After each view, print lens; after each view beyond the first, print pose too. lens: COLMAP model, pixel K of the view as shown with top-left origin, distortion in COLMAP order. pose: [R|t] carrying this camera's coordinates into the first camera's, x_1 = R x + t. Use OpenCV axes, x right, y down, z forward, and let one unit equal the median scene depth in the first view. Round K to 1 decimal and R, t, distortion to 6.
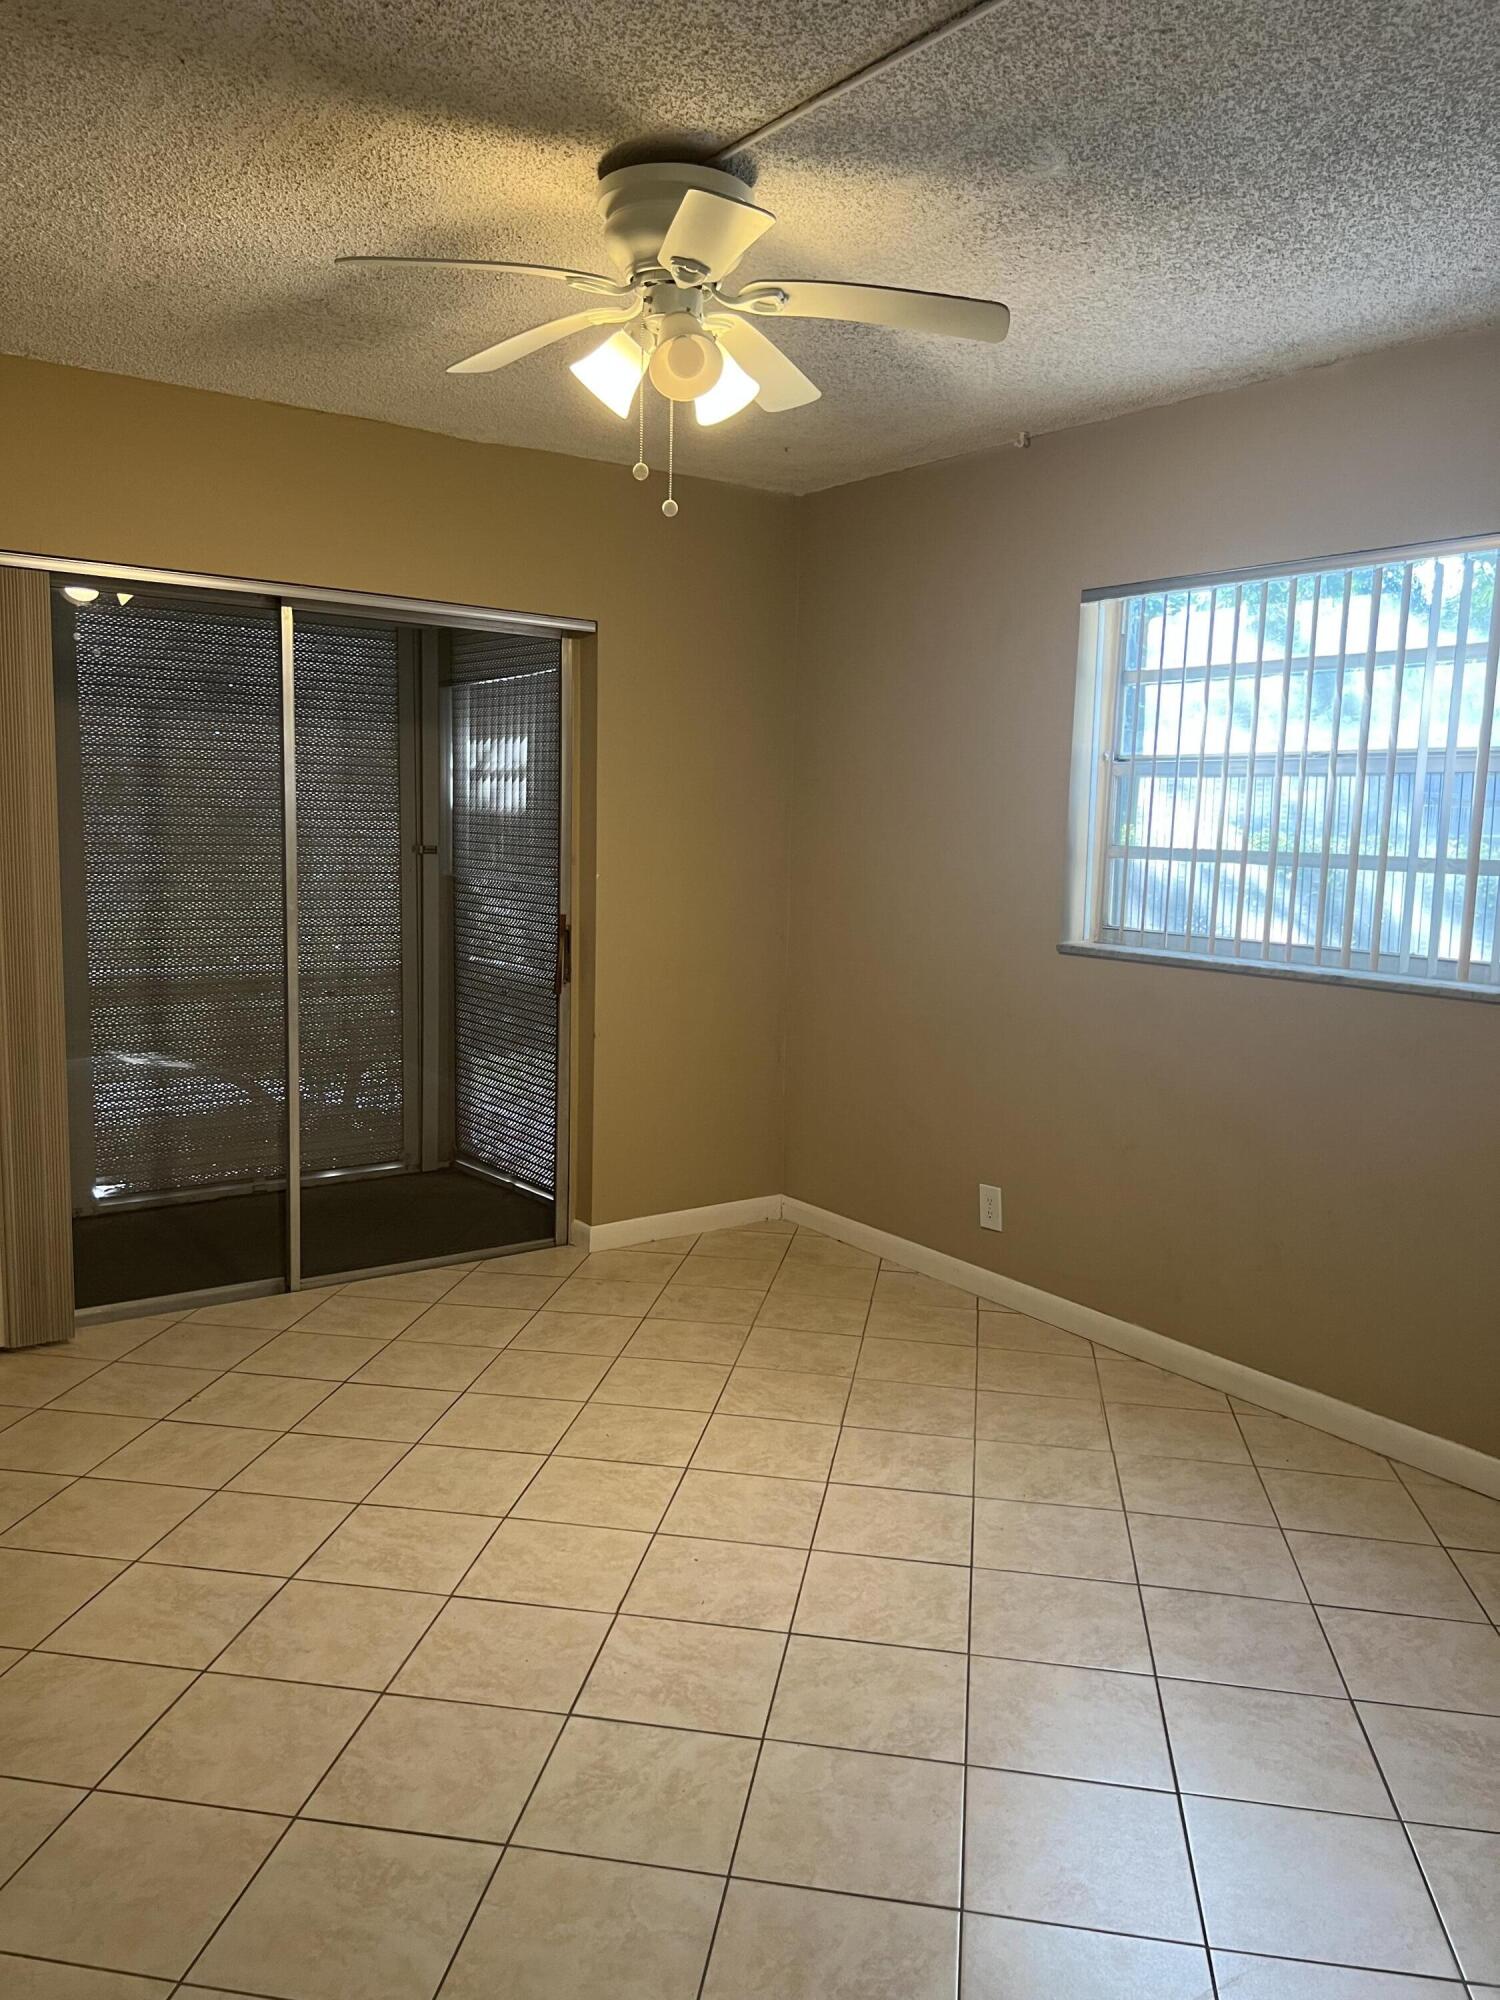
lens RADIAL K [[1515.2, 0, 745.5], [0, 1515.2, 996.9], [0, 0, 1]] dist [0.054641, -0.062535]
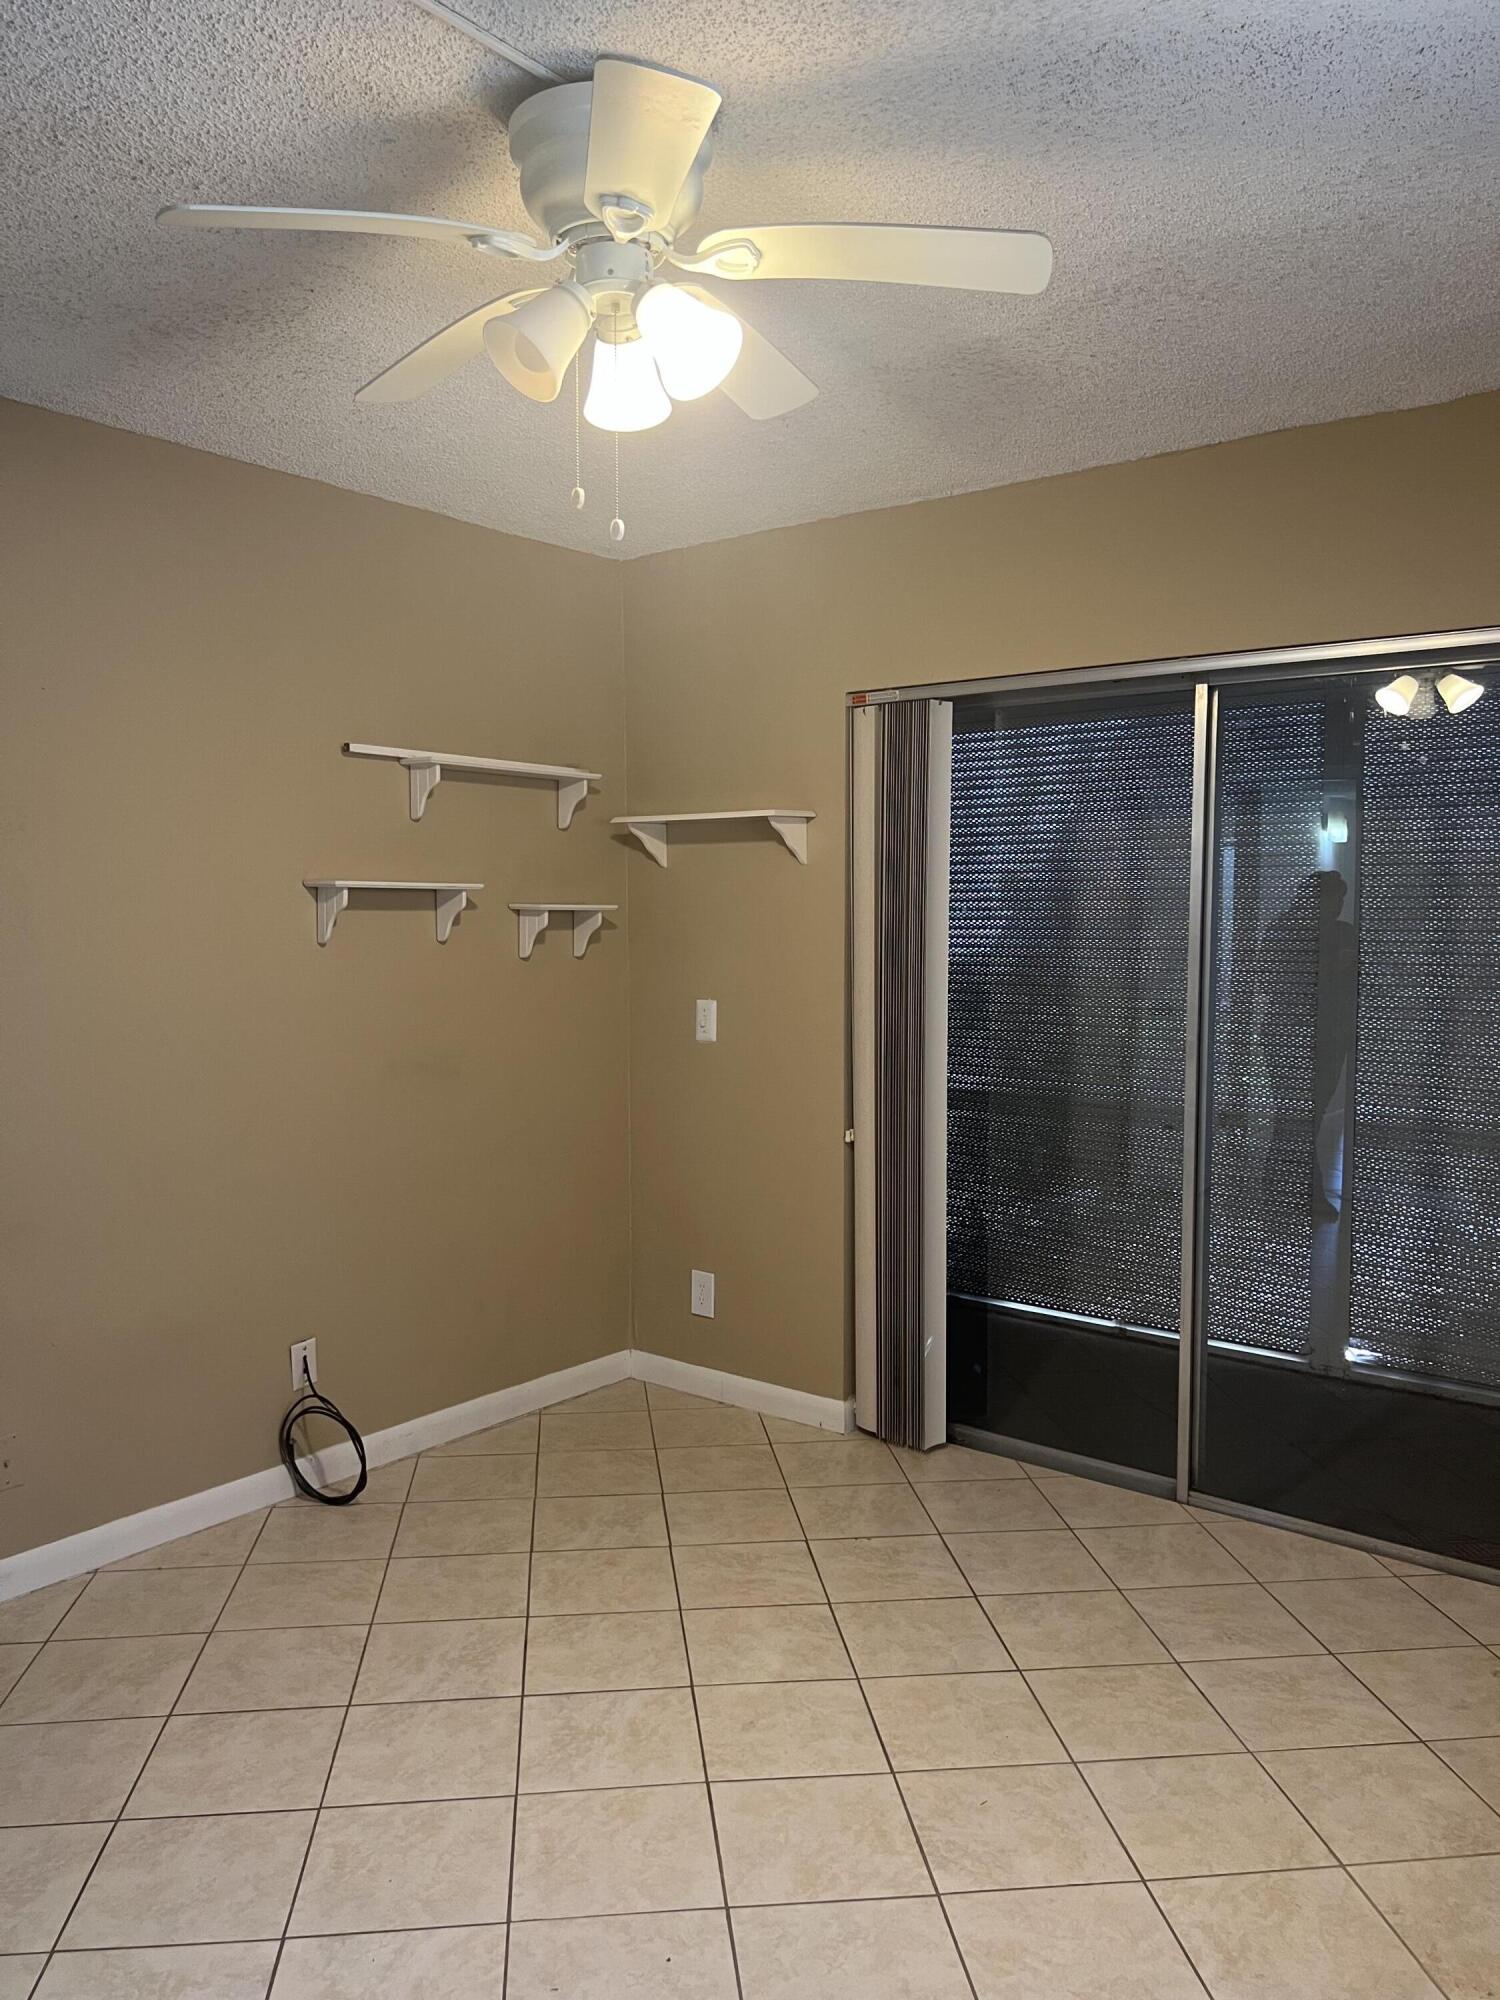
lens RADIAL K [[1515.2, 0, 743.8], [0, 1515.2, 1004.6], [0, 0, 1]] dist [0.054641, -0.062535]
pose [[0.265869, 0.040097, -0.963175, 0.420321], [-0.111700, 0.993686, 0.010534, -0.056121], [0.957516, 0.104786, 0.268669, 0.514058]]
